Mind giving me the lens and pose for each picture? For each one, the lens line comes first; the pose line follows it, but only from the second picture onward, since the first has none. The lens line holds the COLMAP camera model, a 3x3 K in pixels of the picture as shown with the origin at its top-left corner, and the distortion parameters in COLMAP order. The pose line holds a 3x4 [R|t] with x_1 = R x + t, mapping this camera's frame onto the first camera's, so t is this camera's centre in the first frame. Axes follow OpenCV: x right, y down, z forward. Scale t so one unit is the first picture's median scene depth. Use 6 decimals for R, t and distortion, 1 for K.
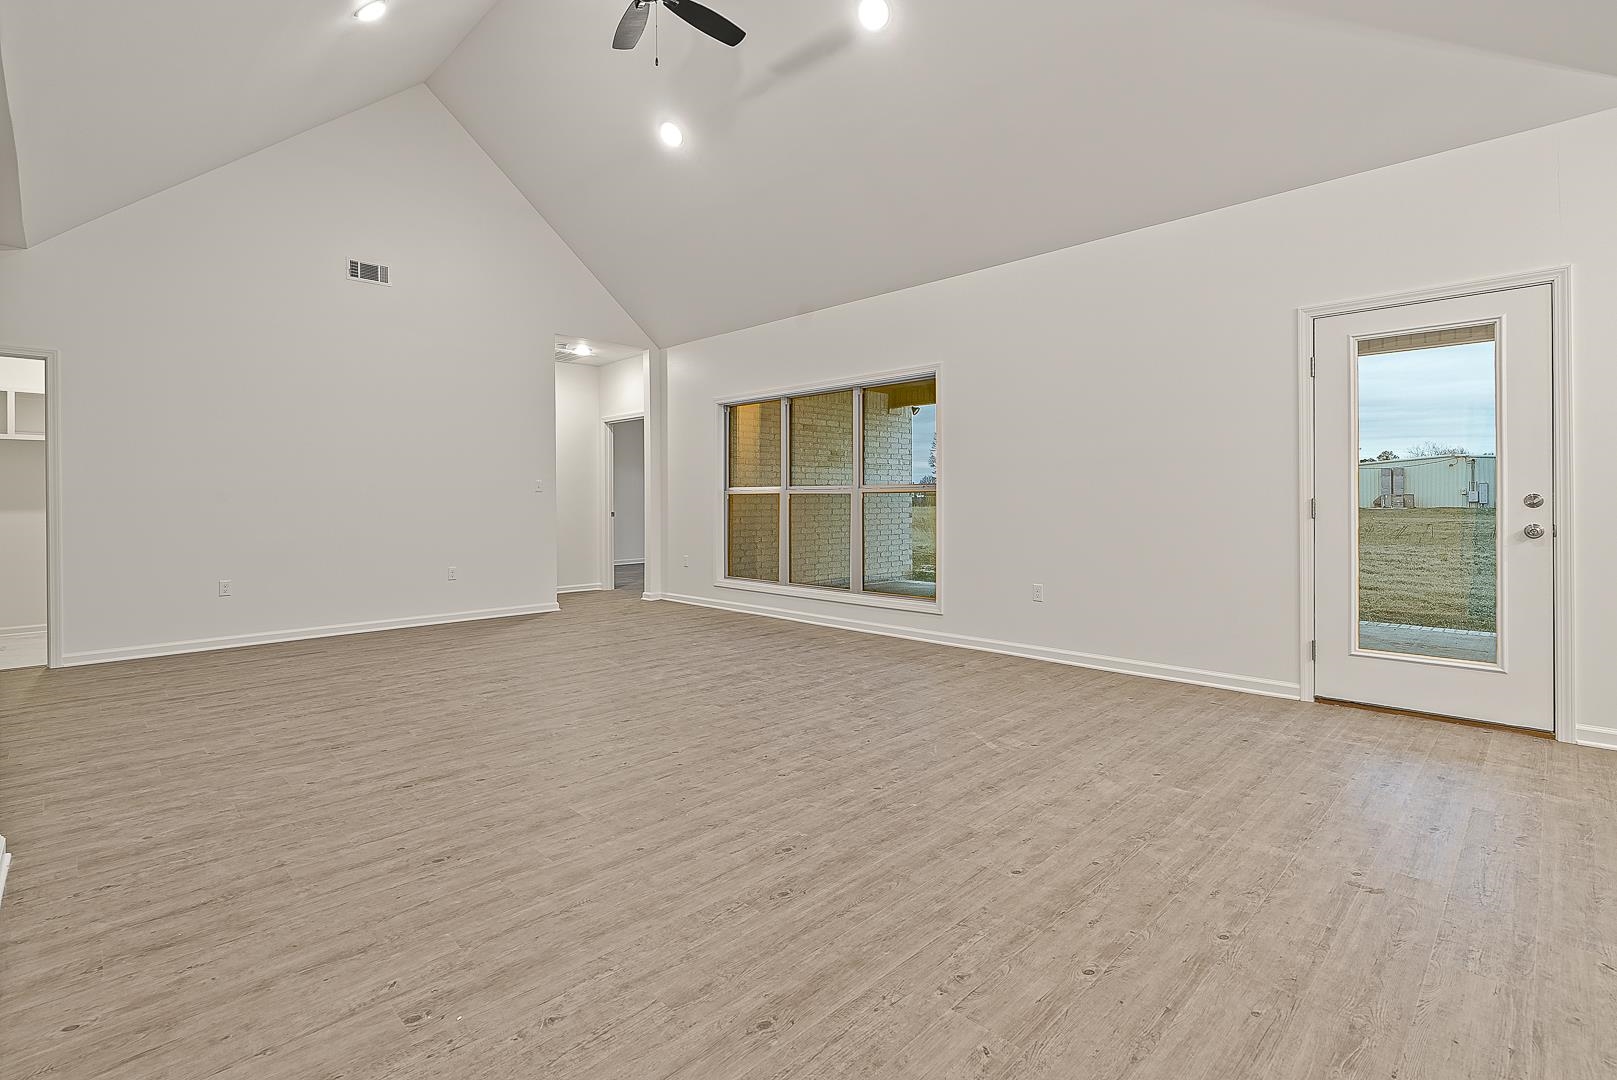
lens RADIAL K [[741.7, 0, 808.8], [0, 741.7, 522.6], [0, 0, 1]] dist [-0.001913, 0.000402]
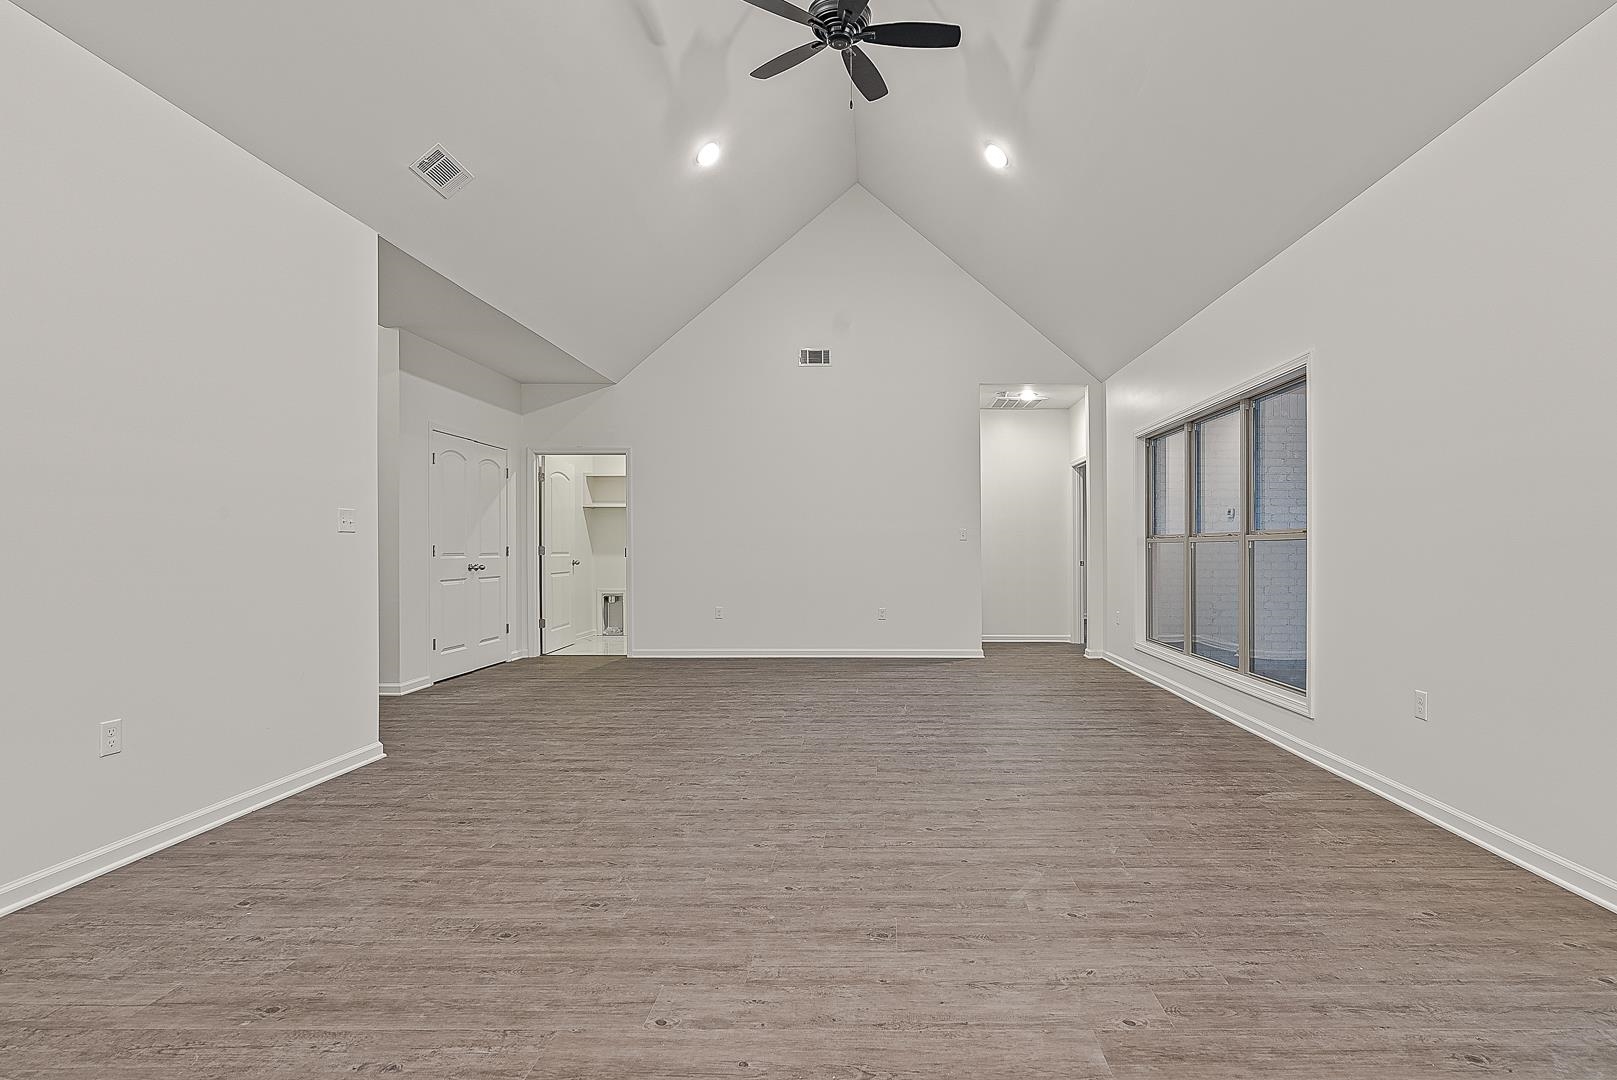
lens RADIAL K [[744.8, 0, 810.3], [0, 744.8, 561.9], [0, 0, 1]] dist [-0.000253, -0.000066]
pose [[0.709509, 0.016897, -0.704494, 0.688389], [-0.026131, 0.999656, -0.002341, -0.012412], [0.704212, 0.020070, 0.709706, 0.398380]]
